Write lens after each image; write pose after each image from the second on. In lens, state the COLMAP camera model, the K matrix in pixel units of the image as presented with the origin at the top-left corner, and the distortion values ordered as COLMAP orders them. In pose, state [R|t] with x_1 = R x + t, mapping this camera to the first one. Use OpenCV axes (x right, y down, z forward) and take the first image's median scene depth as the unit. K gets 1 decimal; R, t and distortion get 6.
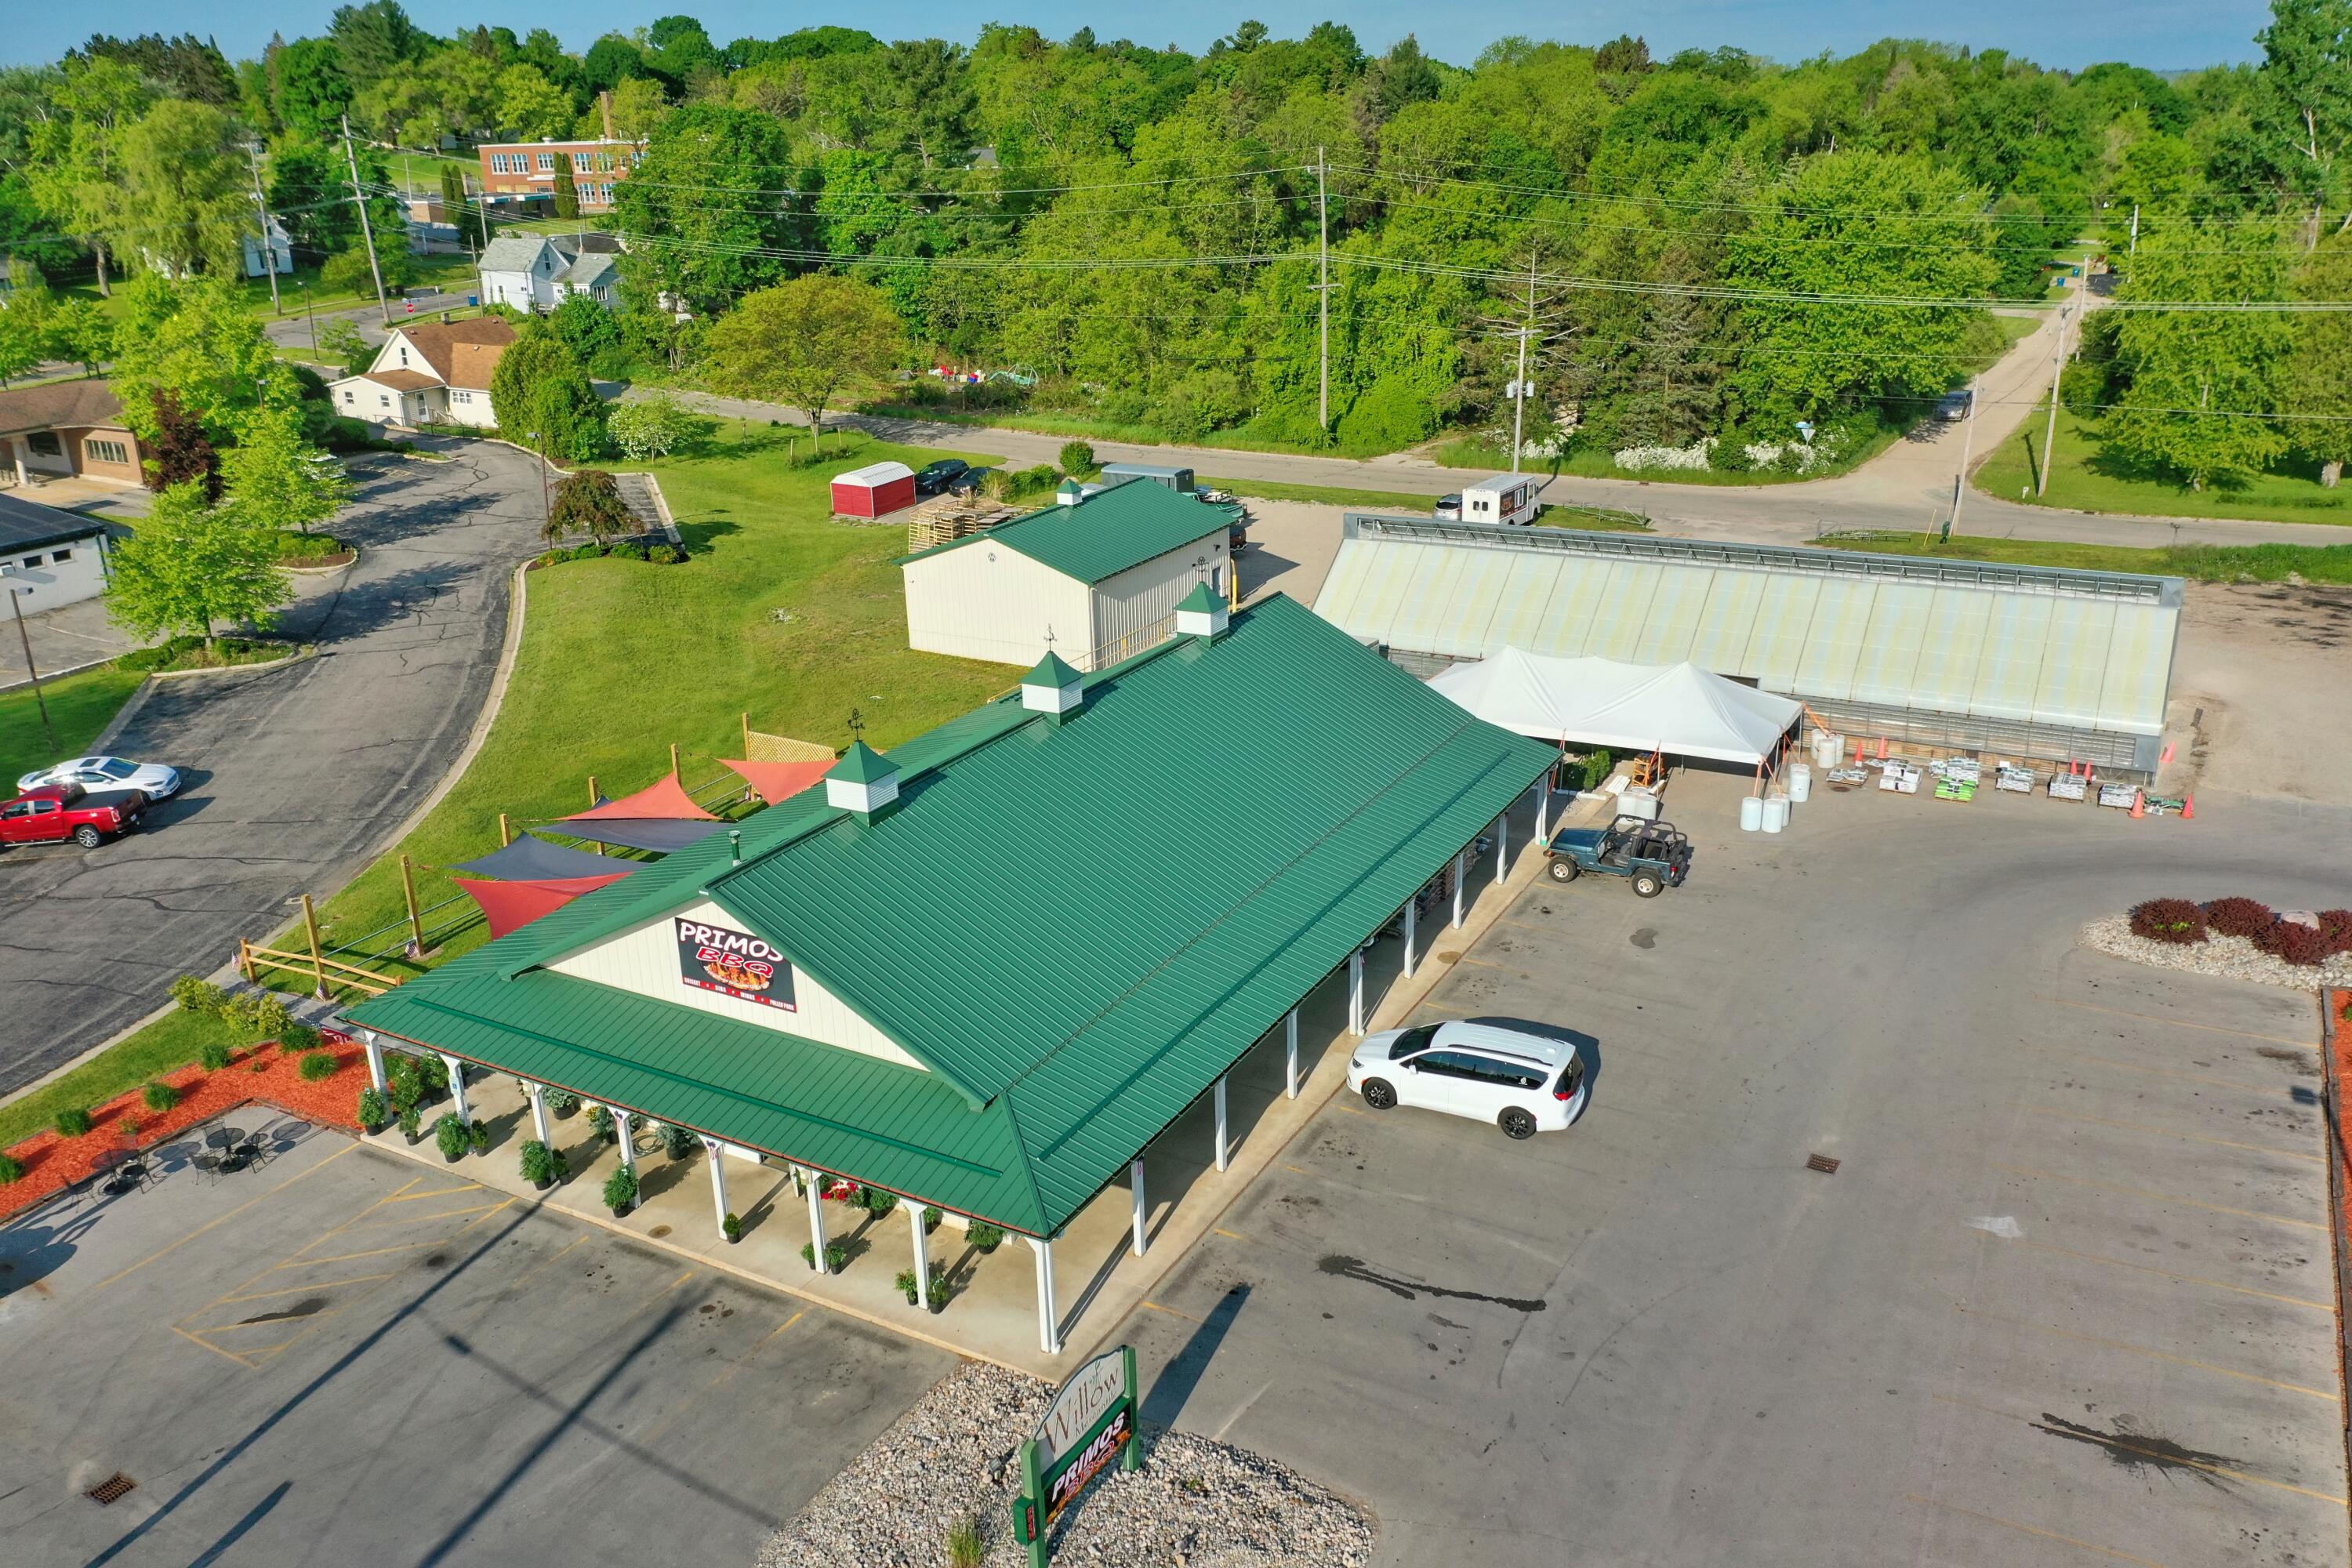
lens RADIAL K [[1843.2, 0, 1176.0], [0, 1843.2, 784.0], [0, 0, 1]] dist [-0.000291, -0.002769]
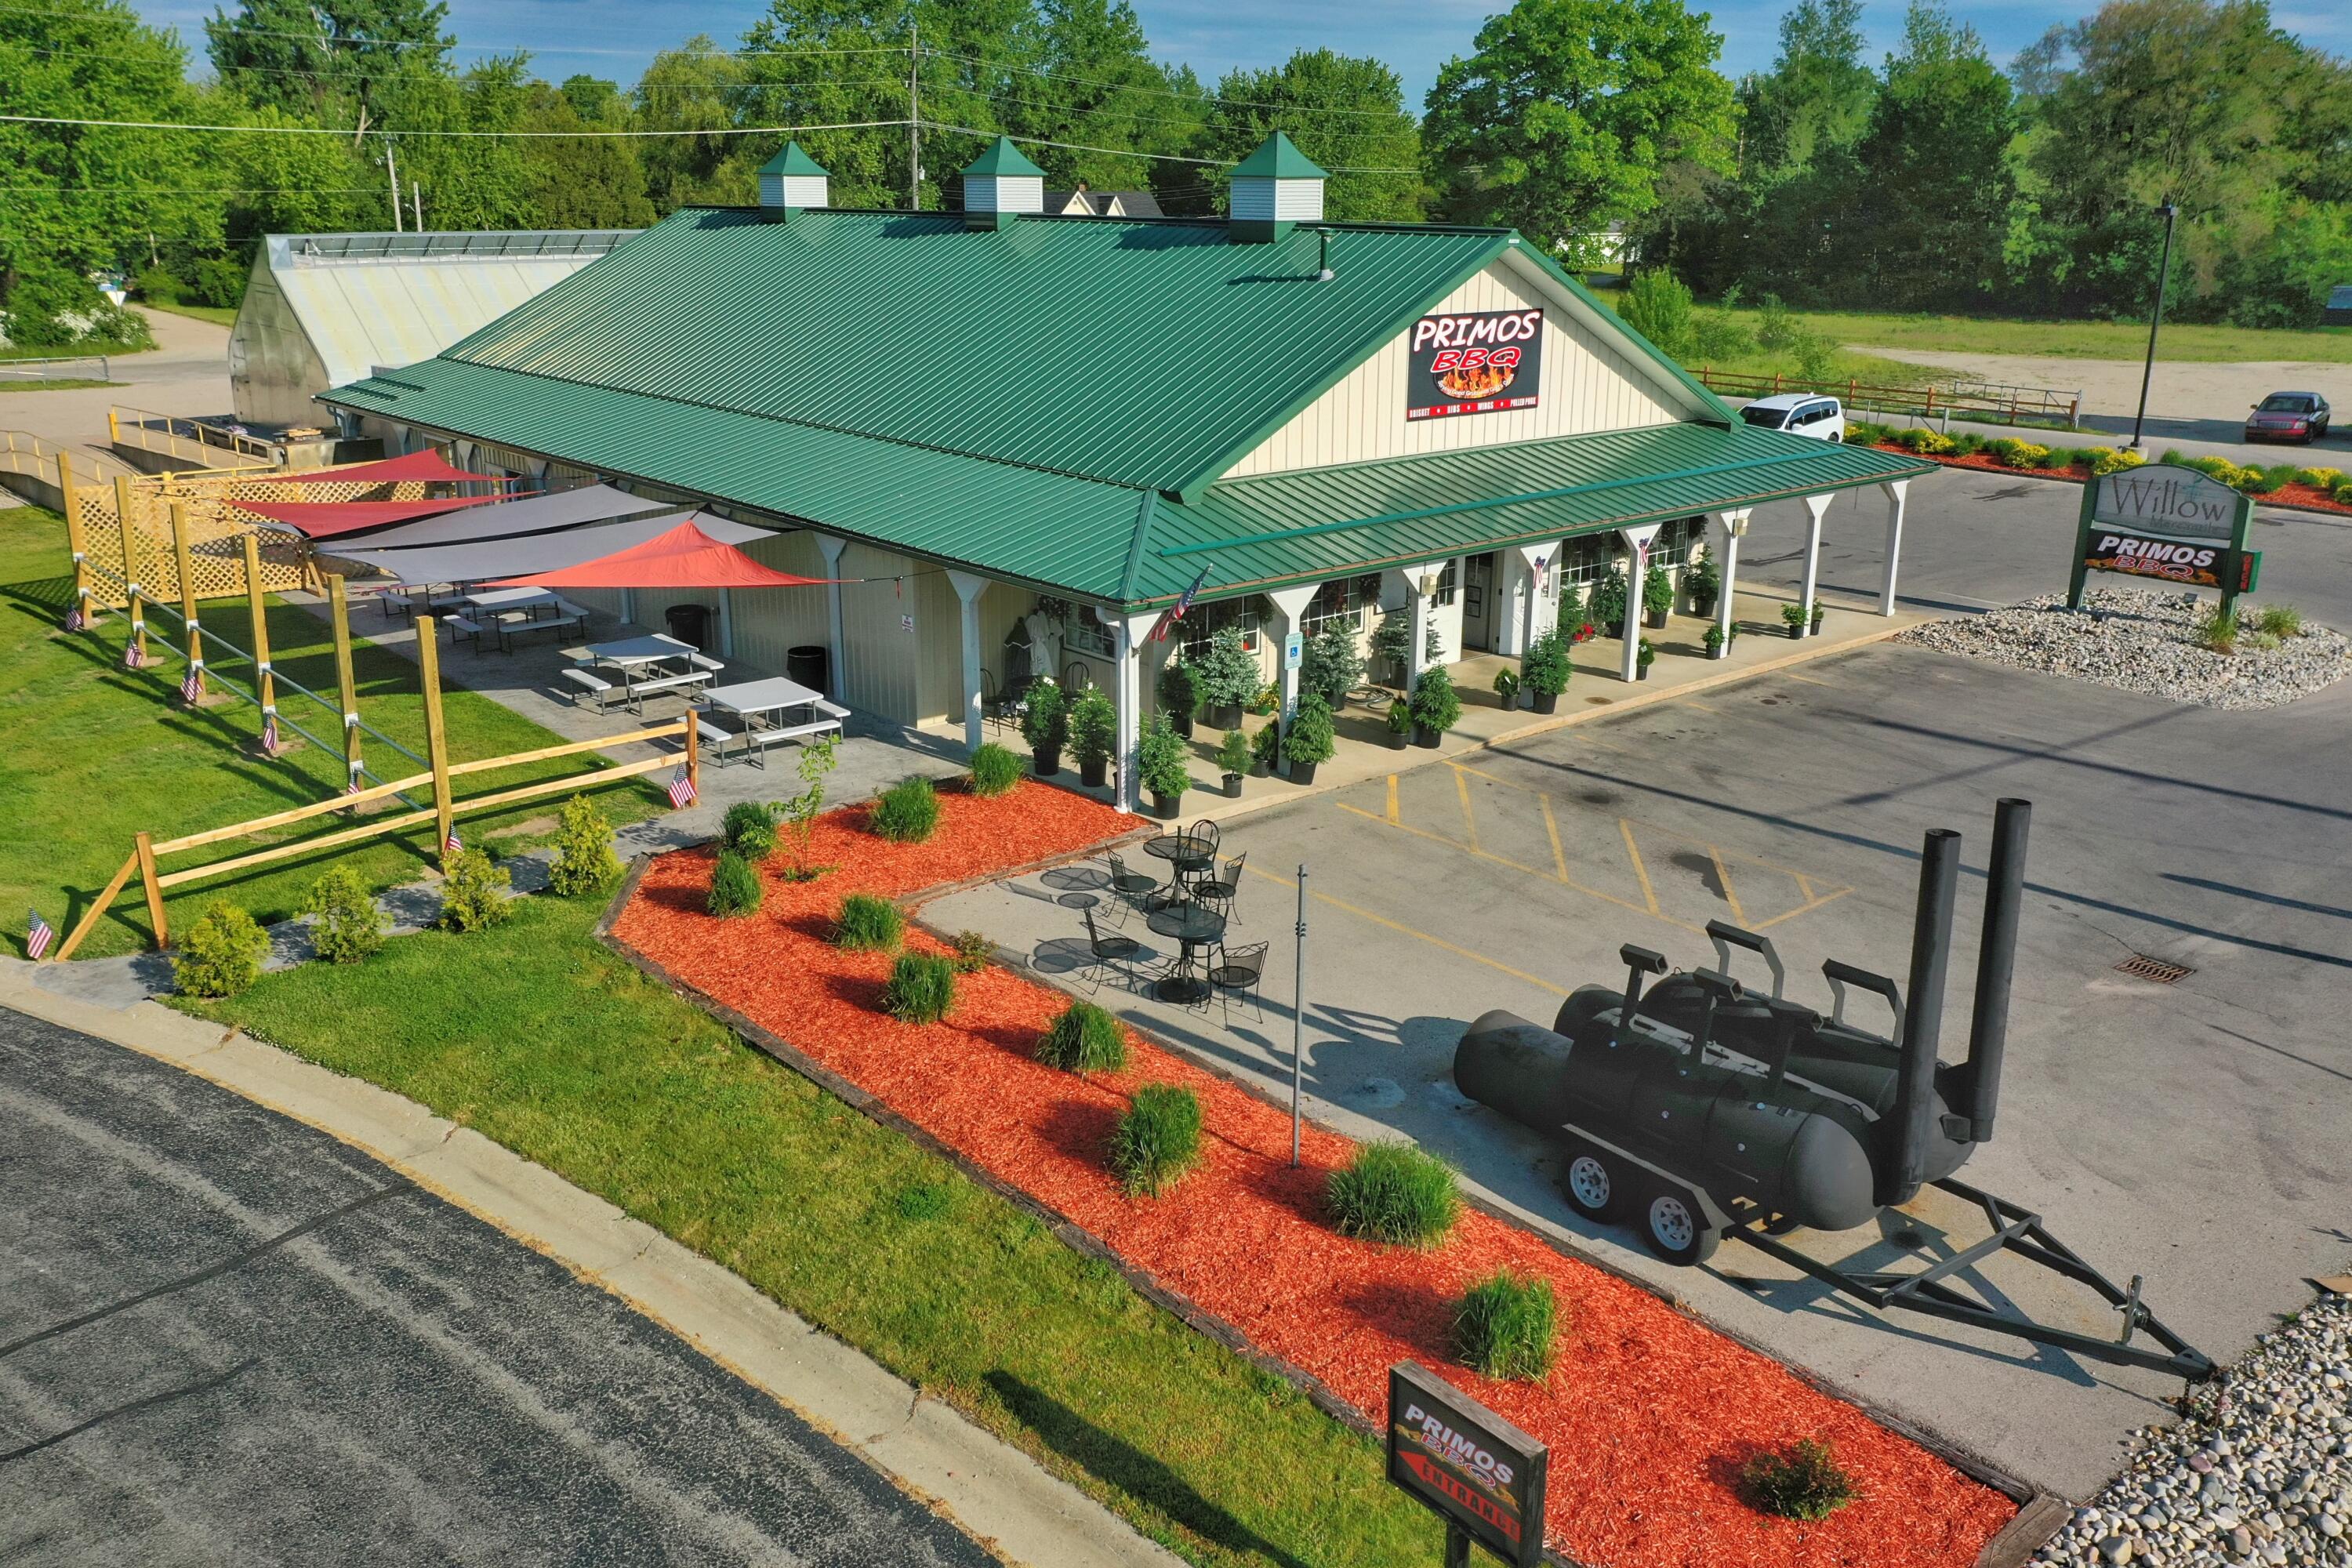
lens RADIAL K [[1915.4, 0, 1176.0], [0, 1915.4, 784.0], [0, 0, 1]] dist [0.003119, -0.006011]
pose [[0.338001, -0.253117, 0.906470, -0.661246], [0.304349, 0.940800, 0.149219, 0.067543], [-0.890577, 0.225447, 0.395027, 0.538590]]
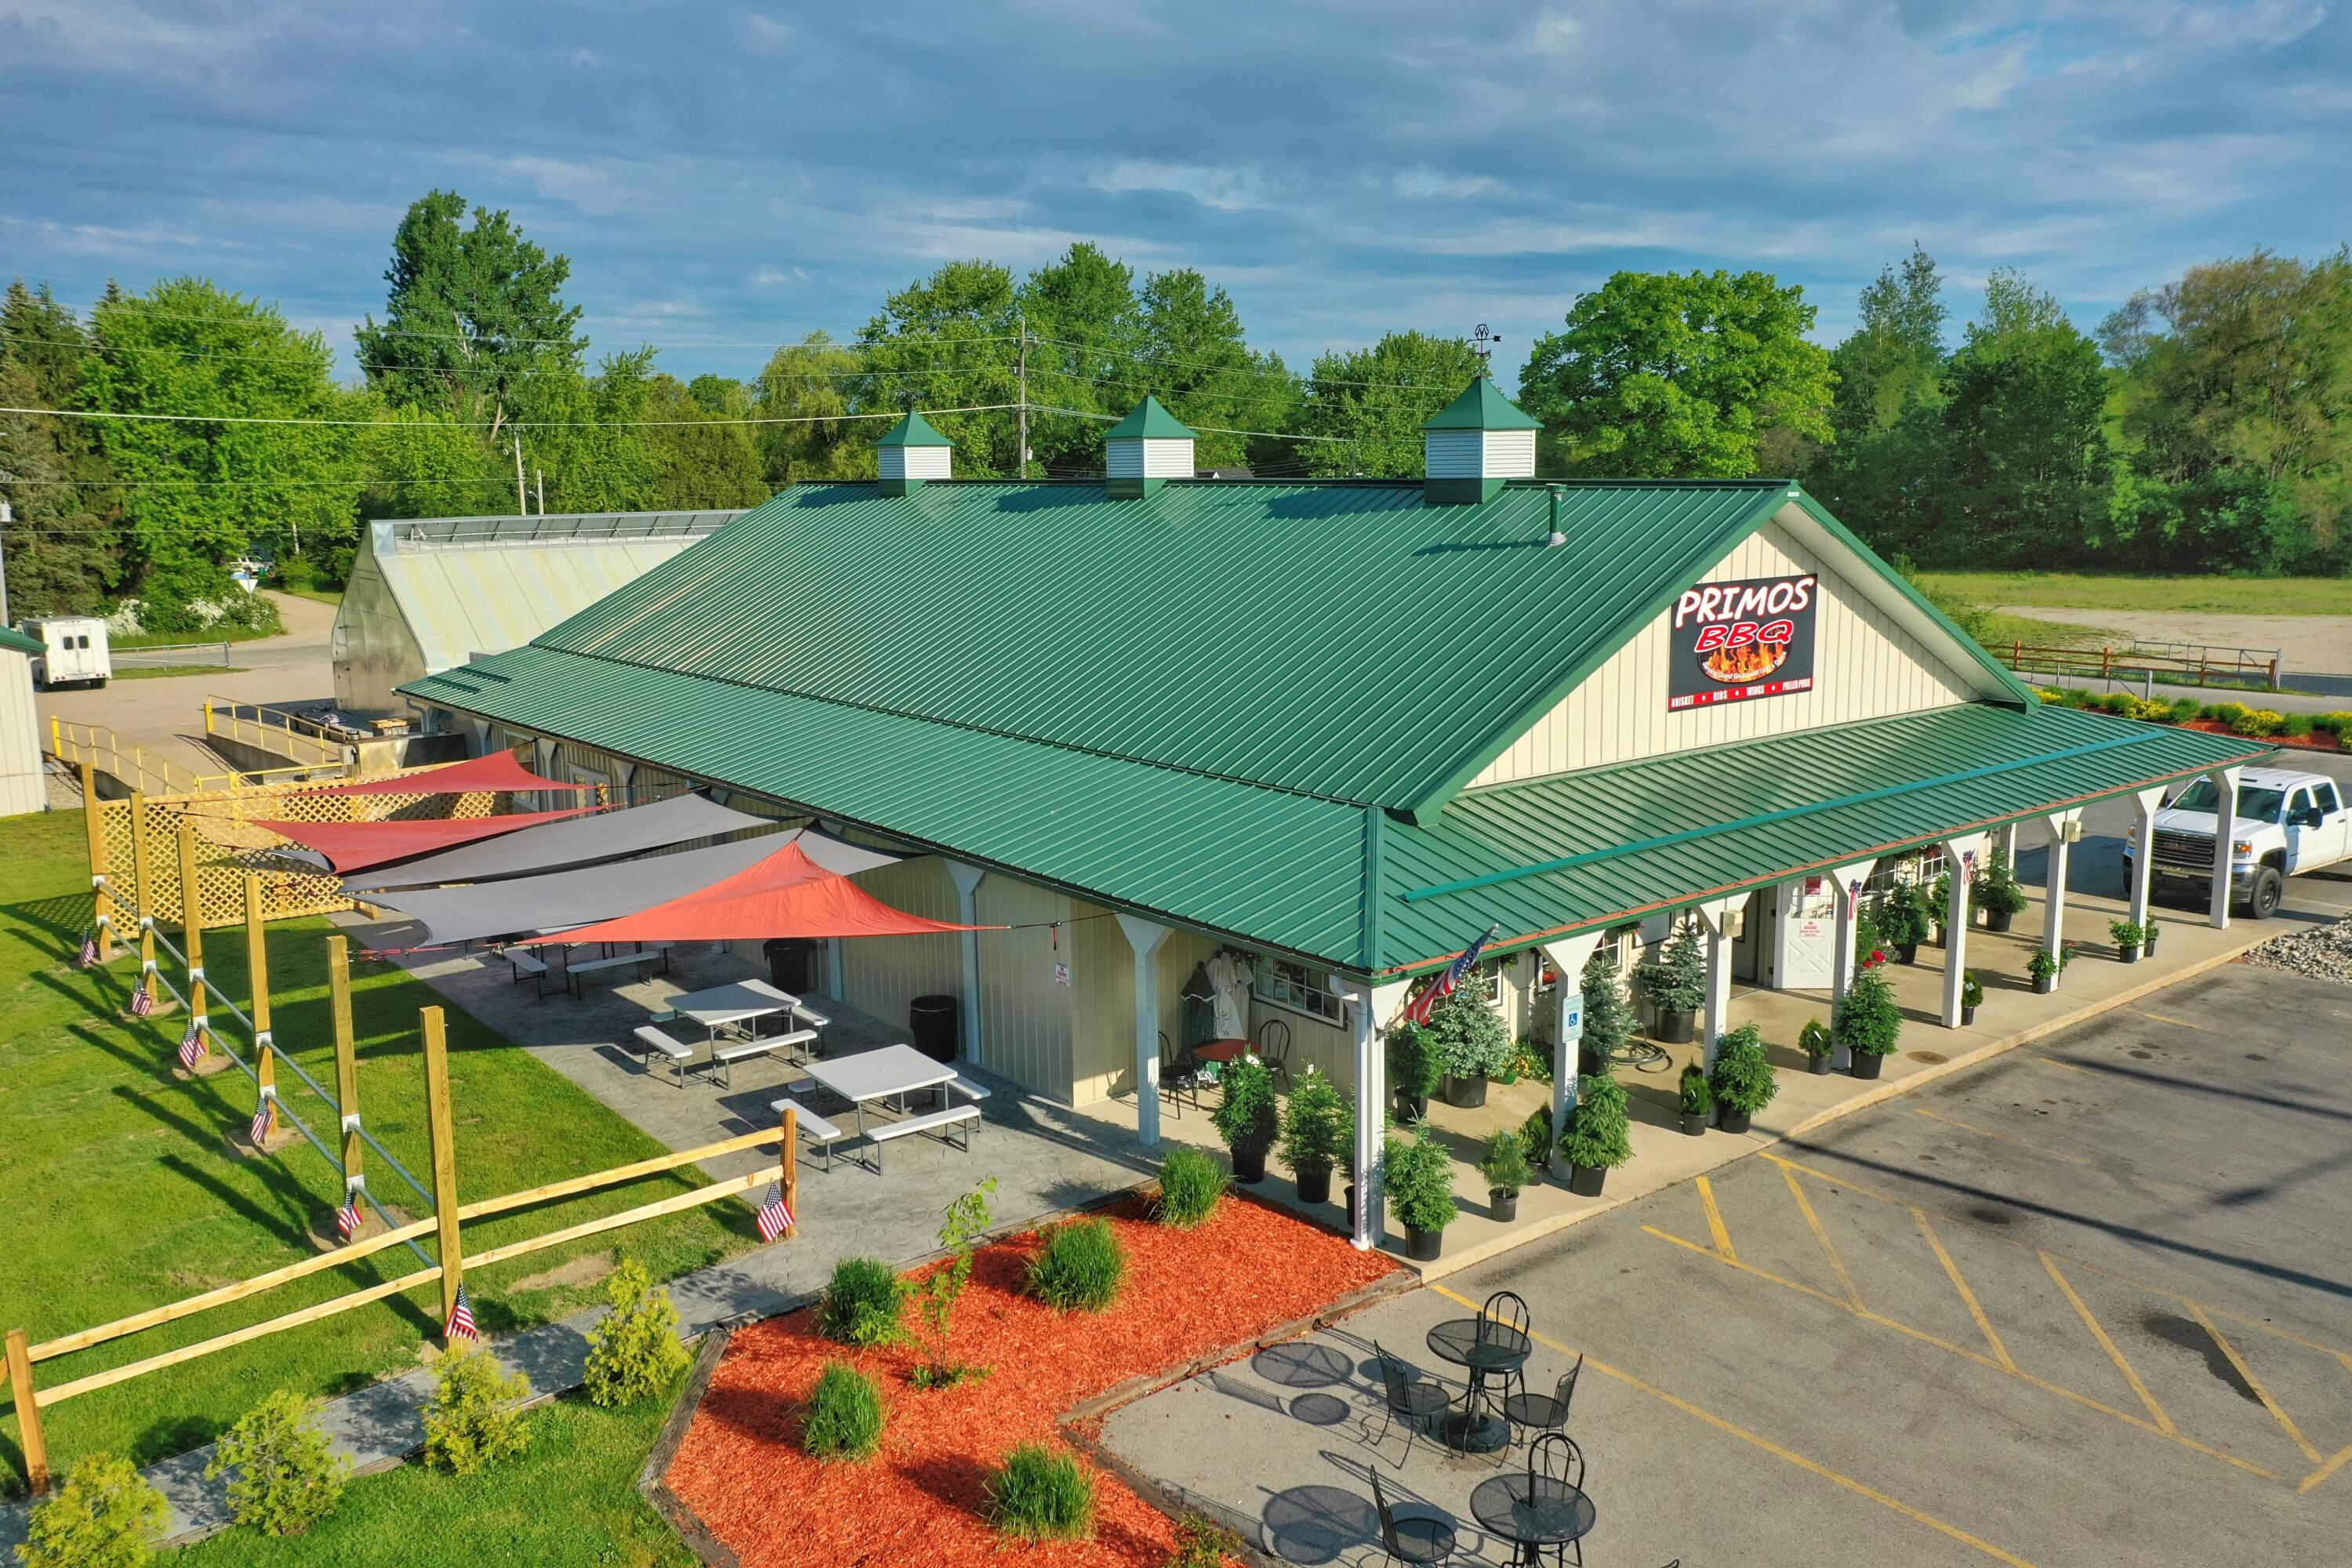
lens RADIAL K [[1843.2, 0, 1176.0], [0, 1843.2, 784.0], [0, 0, 1]] dist [-0.000291, -0.002769]
pose [[0.377630, -0.135734, 0.915954, -0.566358], [0.316126, 0.948662, 0.010248, 0.049336], [-0.870322, 0.285687, 0.401152, 0.597960]]
